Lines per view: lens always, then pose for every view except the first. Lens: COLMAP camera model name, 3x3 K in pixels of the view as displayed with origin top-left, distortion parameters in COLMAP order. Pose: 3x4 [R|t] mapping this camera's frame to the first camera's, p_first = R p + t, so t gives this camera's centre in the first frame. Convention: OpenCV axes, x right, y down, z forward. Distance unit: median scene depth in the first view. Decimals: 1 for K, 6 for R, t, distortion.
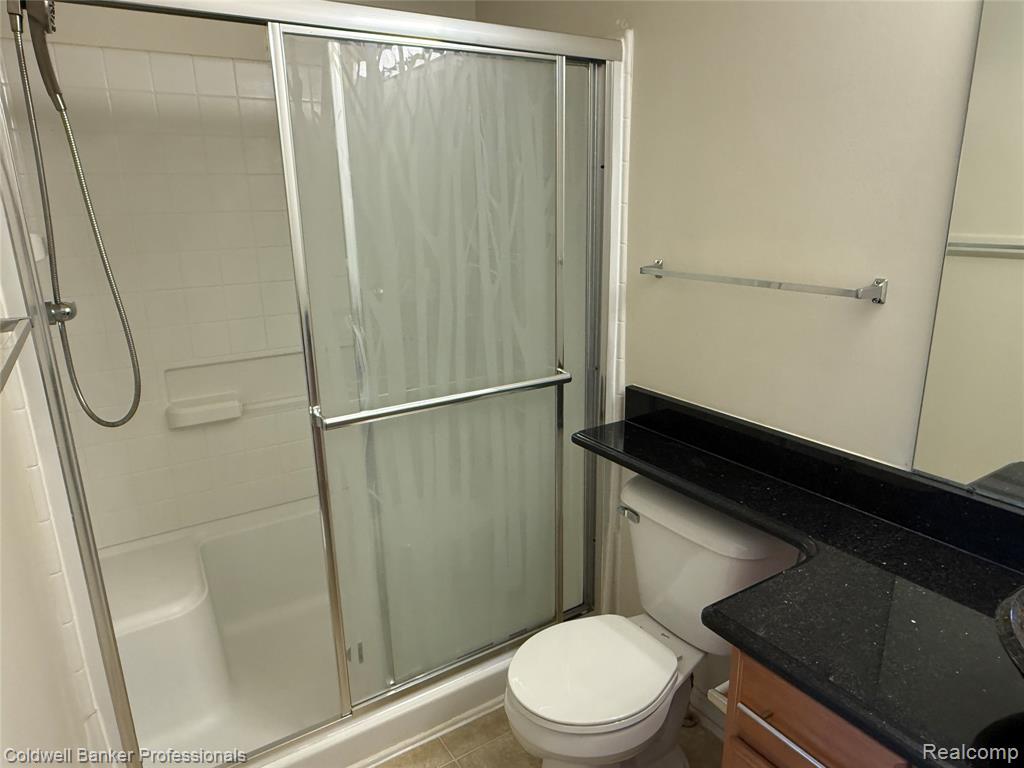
lens RADIAL K [[653.3, 0, 515.3], [0, 653.3, 381.3], [0, 0, 1]] dist [-0.007945, 0.006216]
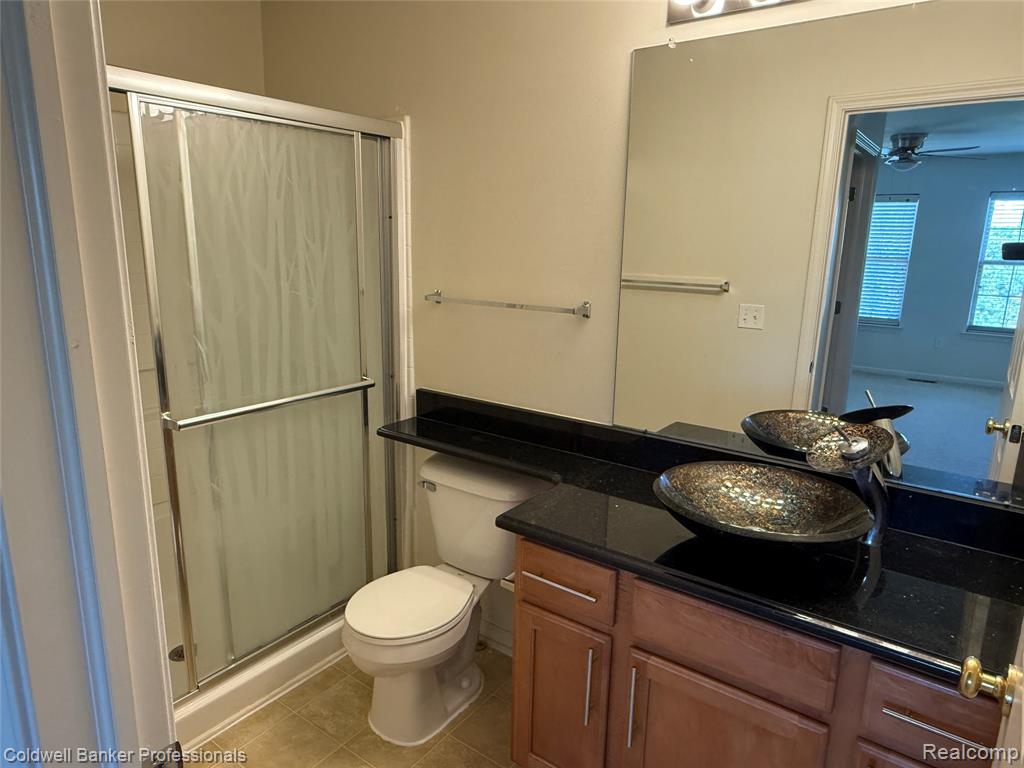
lens RADIAL K [[653.3, 0, 519.2], [0, 653.3, 392.6], [0, 0, 1]] dist [-0.007945, 0.006216]
pose [[0.924200, -0.051363, 0.378440, -0.142561], [0.064268, 0.997700, -0.021539, 0.061717], [-0.376463, 0.044228, 0.925375, -0.279920]]
